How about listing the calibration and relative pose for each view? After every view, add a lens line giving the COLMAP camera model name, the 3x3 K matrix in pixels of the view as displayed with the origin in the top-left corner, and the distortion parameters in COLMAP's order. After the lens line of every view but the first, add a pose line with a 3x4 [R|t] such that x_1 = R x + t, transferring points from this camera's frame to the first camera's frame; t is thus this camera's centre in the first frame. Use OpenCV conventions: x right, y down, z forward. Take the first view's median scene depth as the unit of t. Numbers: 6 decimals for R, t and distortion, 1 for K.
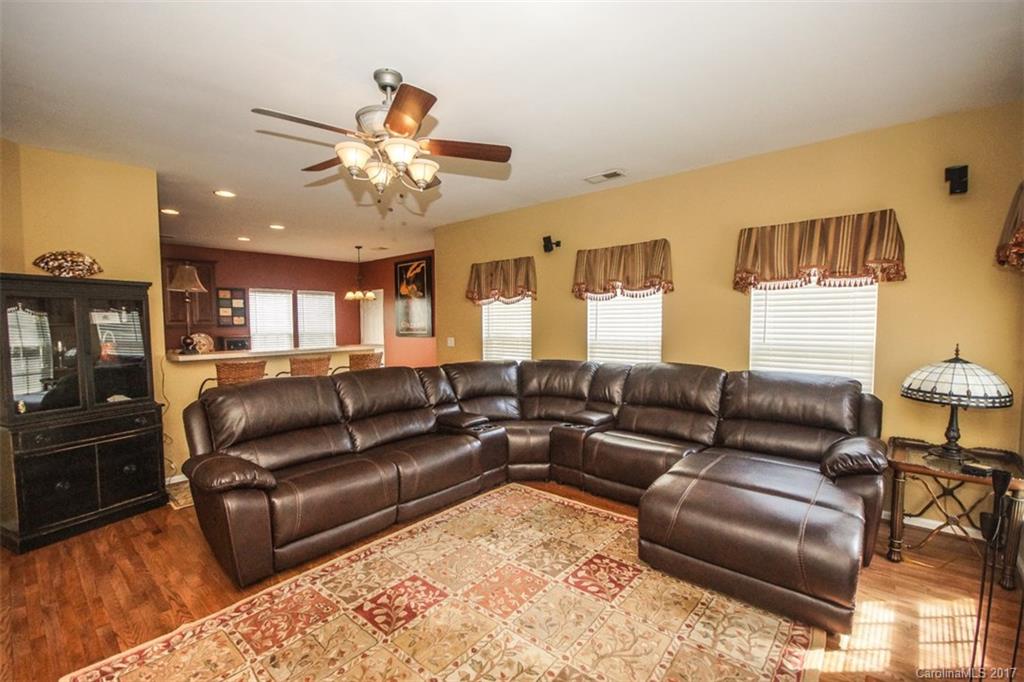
lens RADIAL K [[453.1, 0, 500.9], [0, 453.1, 348.7], [0, 0, 1]] dist [0.001026, -0.006487]
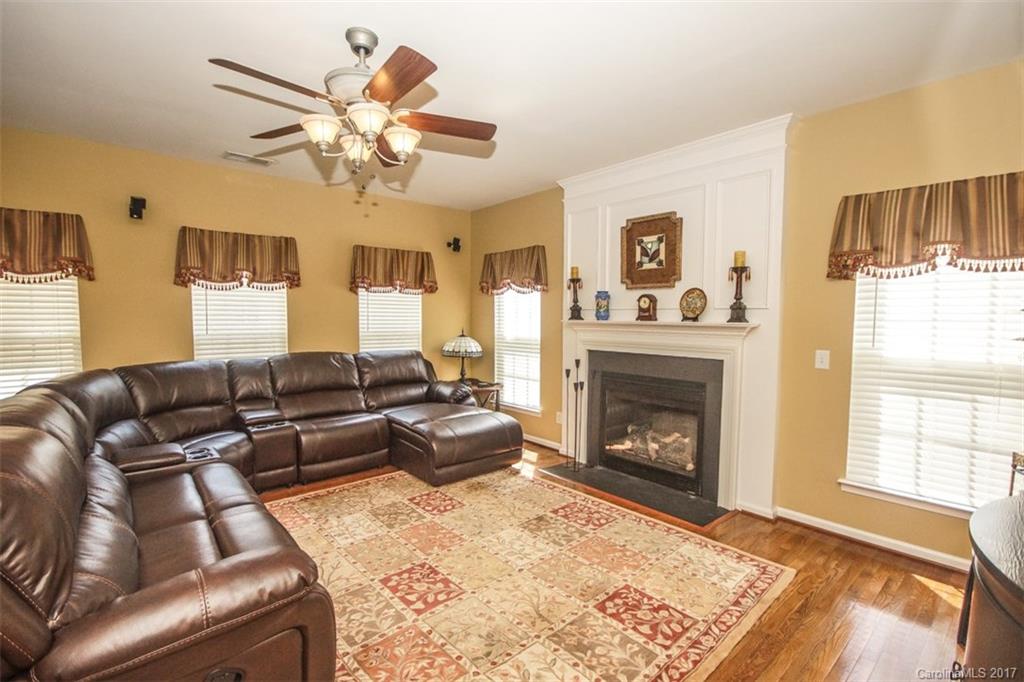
lens RADIAL K [[453.1, 0, 518.4], [0, 453.1, 345.2], [0, 0, 1]] dist [0.001026, -0.006487]
pose [[0.111293, -0.056509, 0.992180, -0.976211], [0.048431, 0.997504, 0.051379, -0.024219], [-0.992607, 0.042334, 0.113752, 0.528578]]
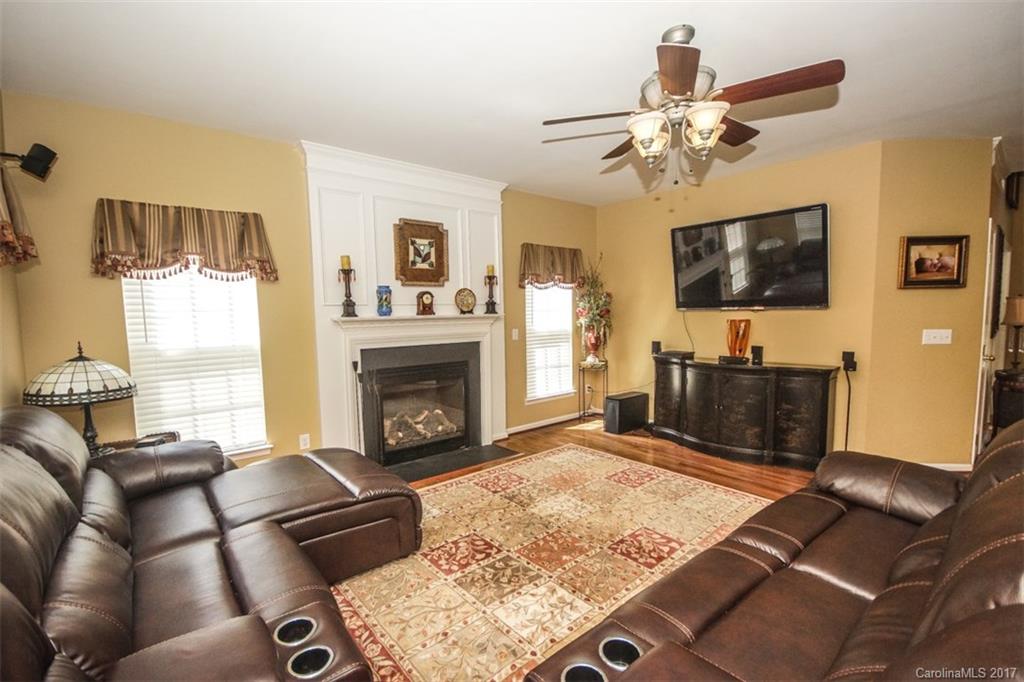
lens RADIAL K [[428.7, 0, 484.8], [0, 428.7, 349.2], [0, 0, 1]] dist [-0.011603, 0.000351]
pose [[-0.978436, 0.002357, 0.206538, -0.030586], [0.032525, 0.989219, 0.142789, -0.097581], [-0.203975, 0.146428, -0.967963, 1.717233]]
